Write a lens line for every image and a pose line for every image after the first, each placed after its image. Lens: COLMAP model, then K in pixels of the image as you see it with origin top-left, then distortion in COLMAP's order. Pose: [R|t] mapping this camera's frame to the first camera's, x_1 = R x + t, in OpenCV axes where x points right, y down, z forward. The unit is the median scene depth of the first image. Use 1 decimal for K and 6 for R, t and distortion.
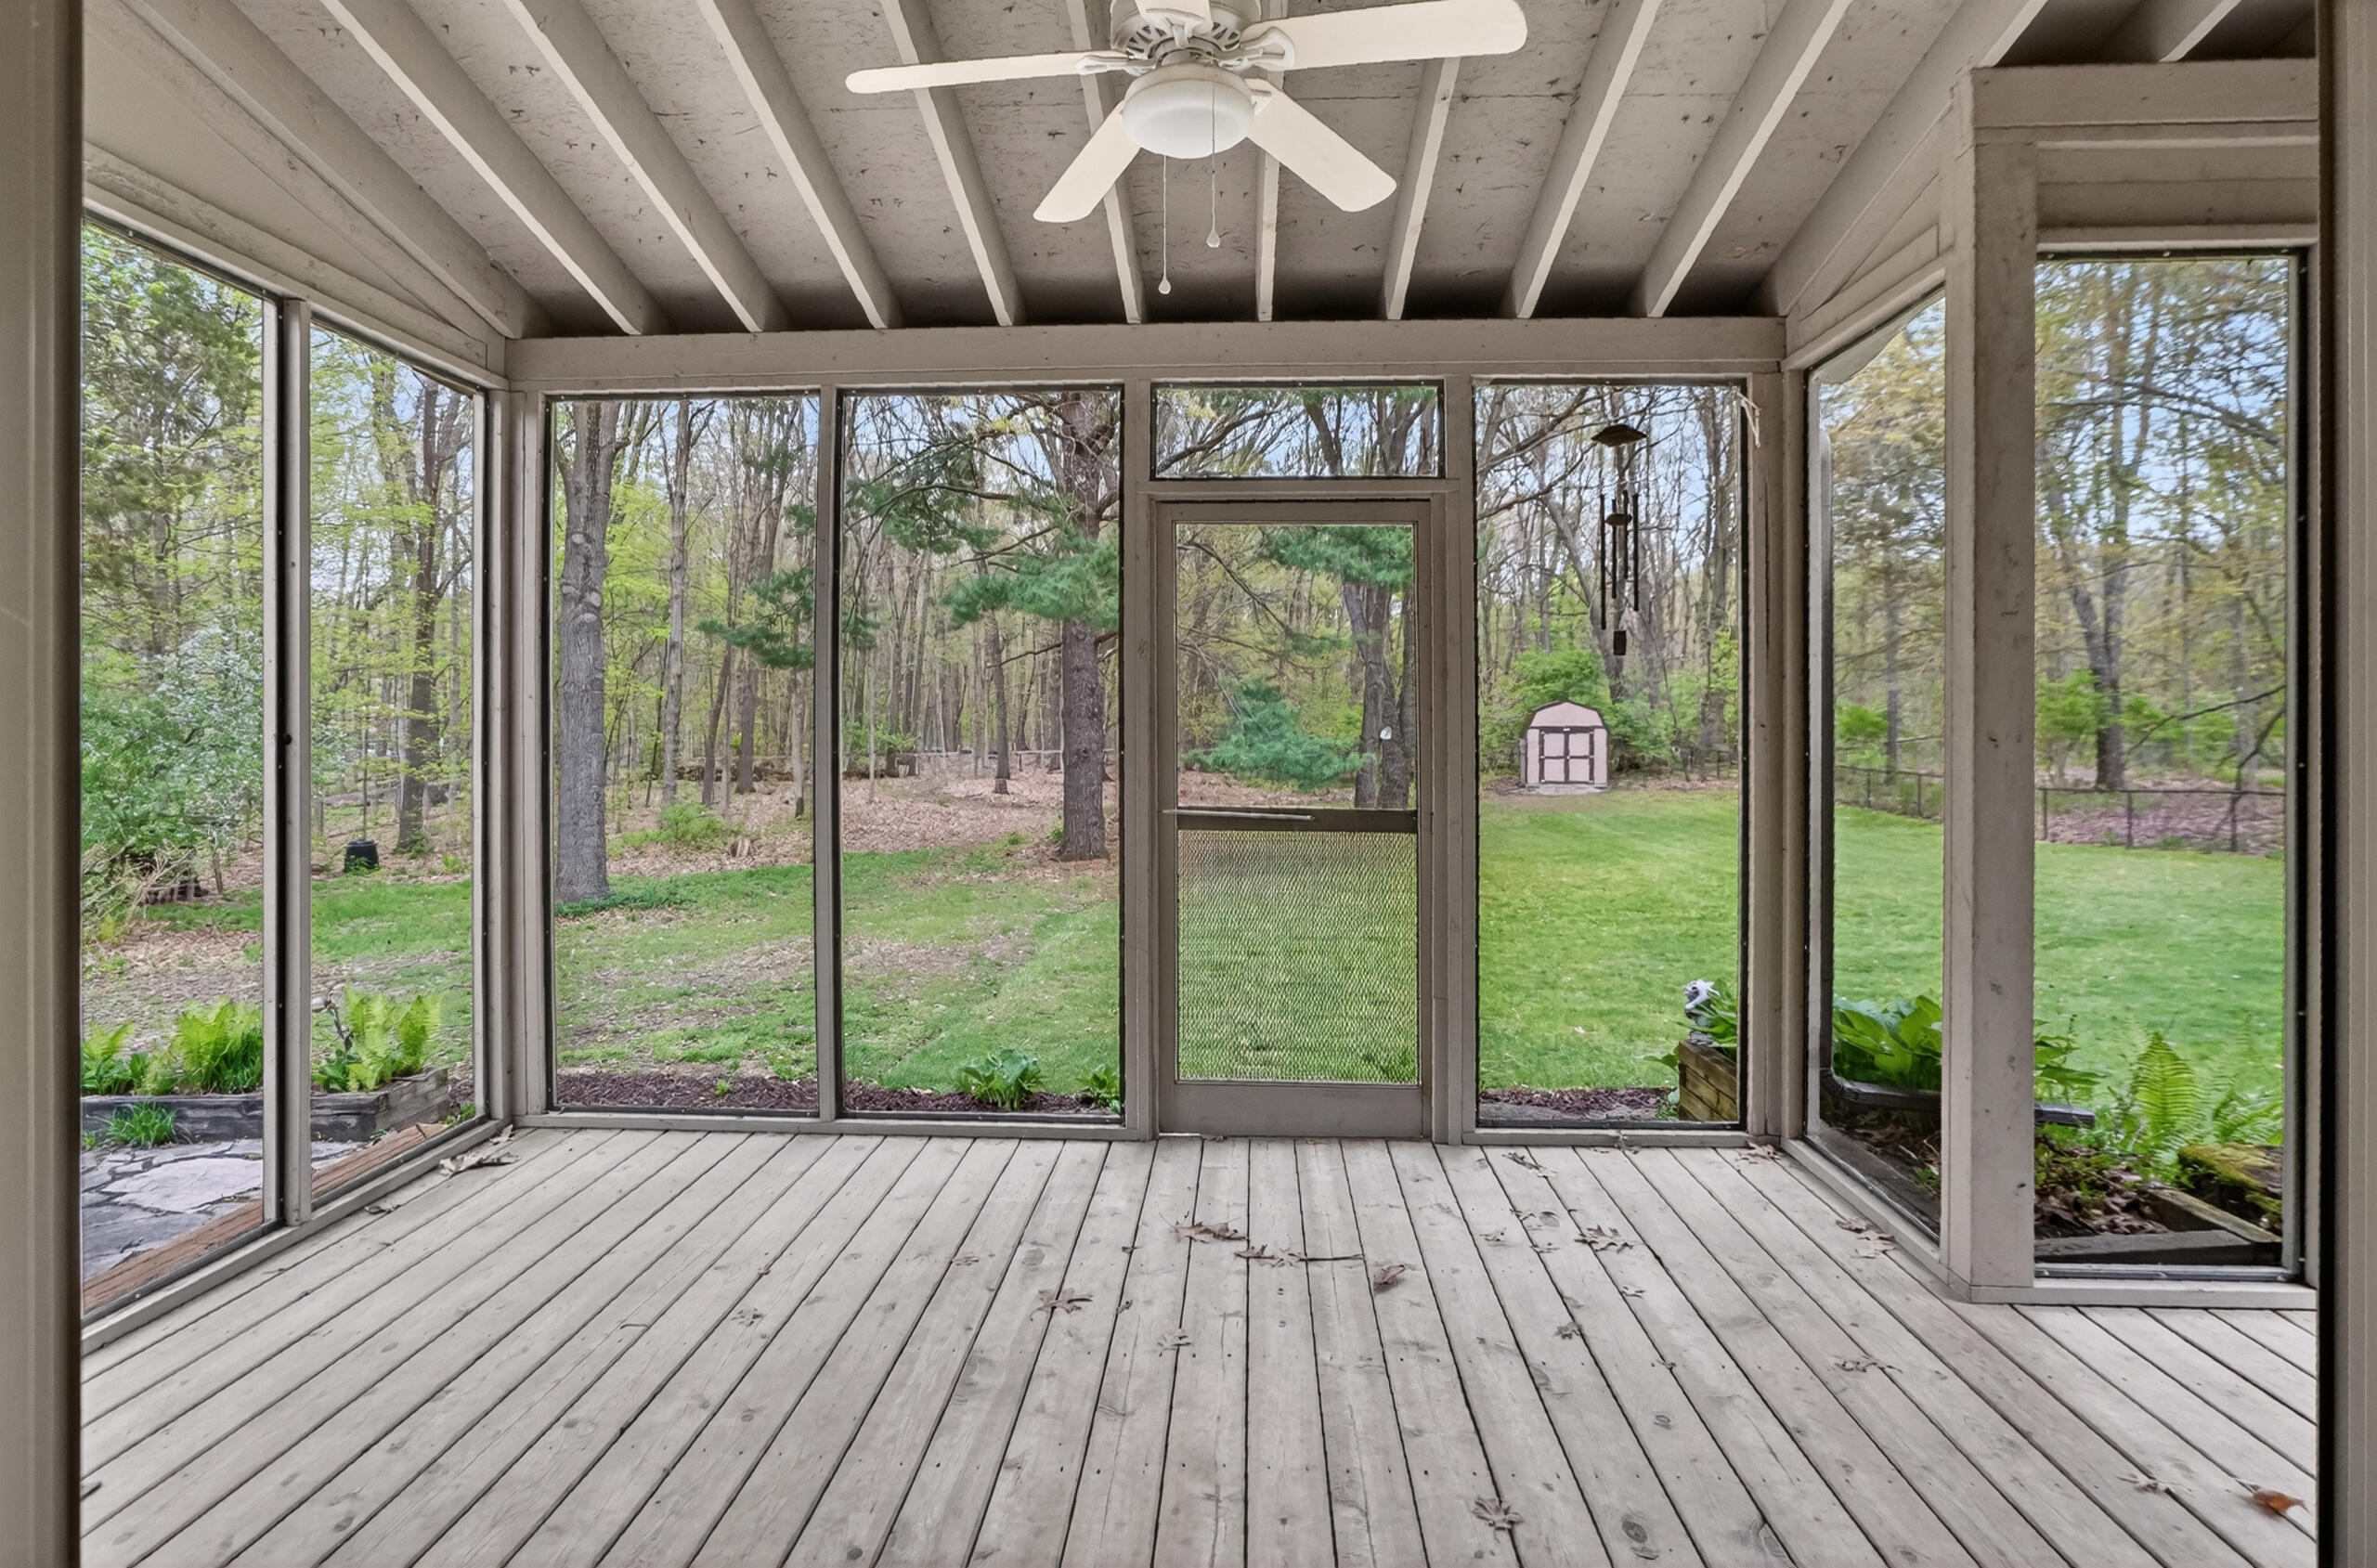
lens RADIAL K [[1264.0, 0, 1155.1], [0, 1264.0, 718.0], [0, 0, 1]] dist [-0.054692, 0.035315]
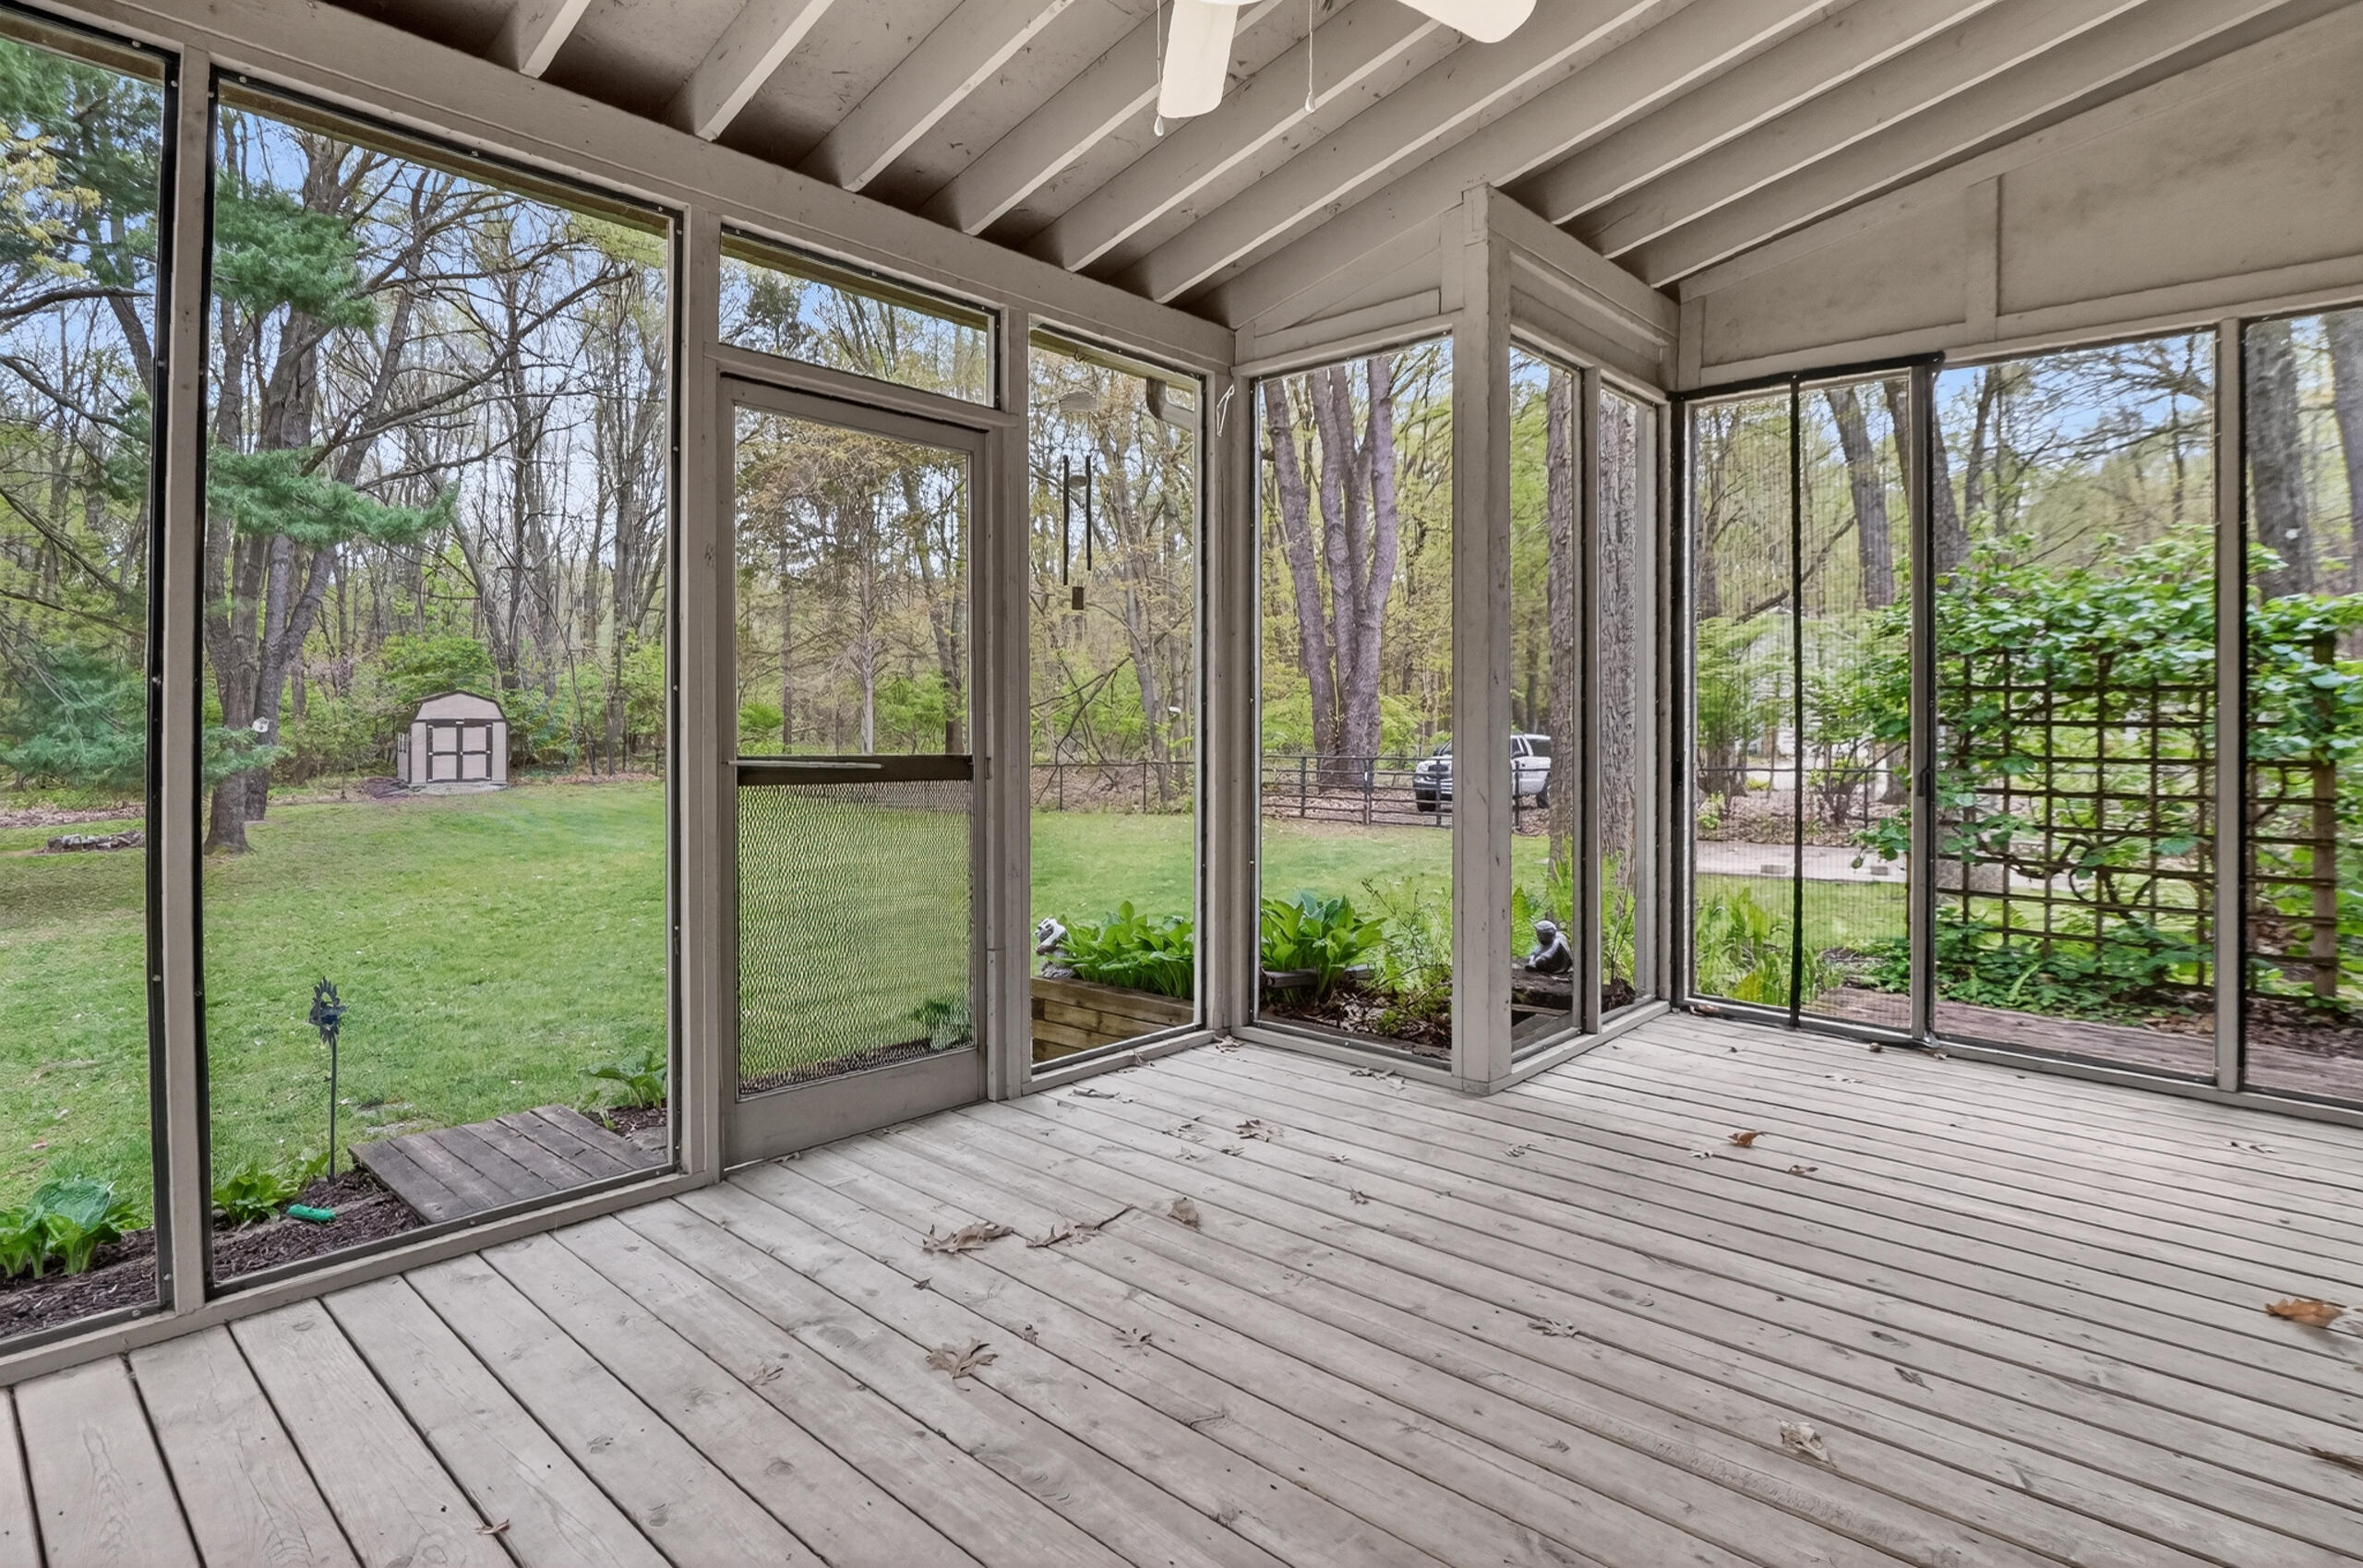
lens RADIAL K [[1256.5, 0, 1148.3], [0, 1256.5, 718.3], [0, 0, 1]] dist [-0.054692, 0.035315]
pose [[0.630306, 0.005244, 0.776329, -0.439336], [-0.004620, 0.999985, -0.003004, 0.047096], [-0.776333, -0.001694, 0.630320, 0.301891]]
